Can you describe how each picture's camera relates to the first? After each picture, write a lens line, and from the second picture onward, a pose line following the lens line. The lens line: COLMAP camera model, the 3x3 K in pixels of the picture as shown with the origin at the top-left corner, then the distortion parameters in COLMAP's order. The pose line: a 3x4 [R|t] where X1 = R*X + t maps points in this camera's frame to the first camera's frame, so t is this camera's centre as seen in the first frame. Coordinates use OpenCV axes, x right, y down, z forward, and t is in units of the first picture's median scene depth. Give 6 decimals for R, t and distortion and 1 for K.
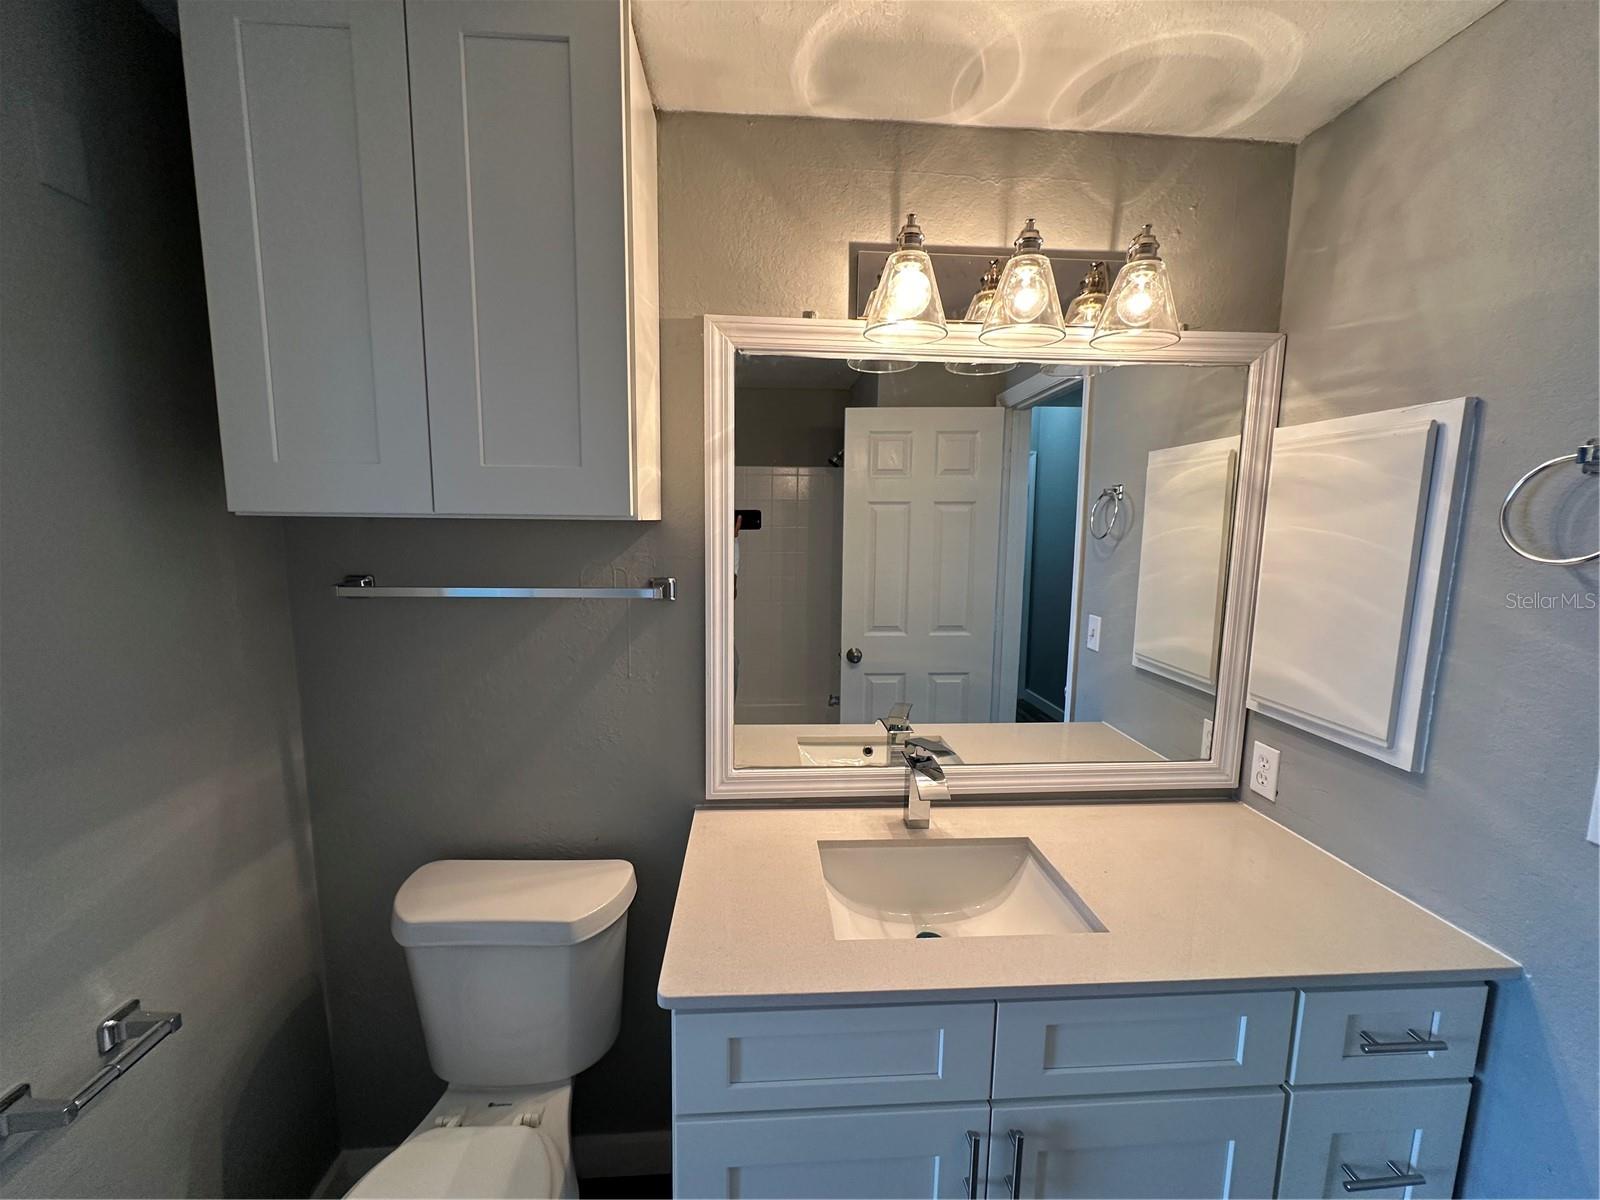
lens RADIAL K [[639.0, 0, 801.2], [0, 639.0, 596.3], [0, 0, 1]] dist [-0.004927, 0.001386]
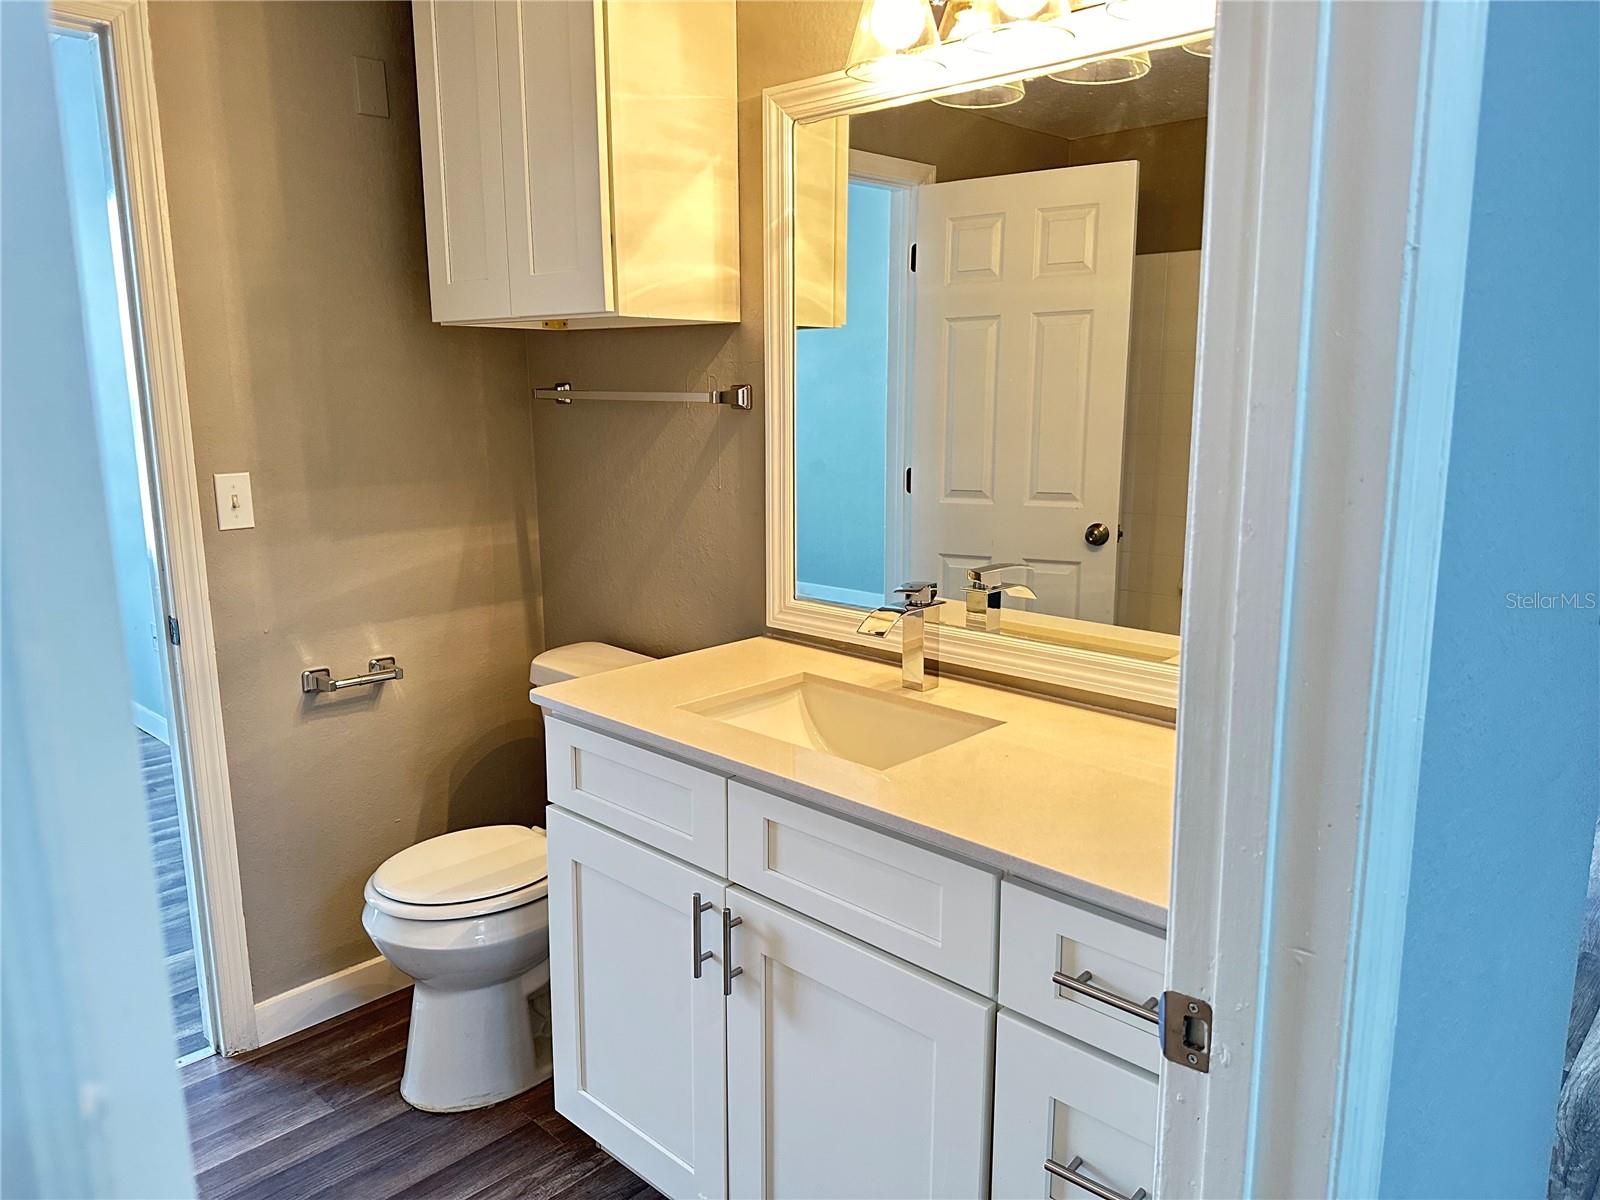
lens RADIAL K [[1130.2, 0, 810.2], [0, 1130.2, 589.3], [0, 0, 1]] dist [0.062108, -0.086316]
pose [[0.680416, 0.118511, -0.723180, 1.170494], [-0.077473, 0.992940, 0.089825, 0.122011], [0.728719, -0.005091, 0.684794, -0.085937]]
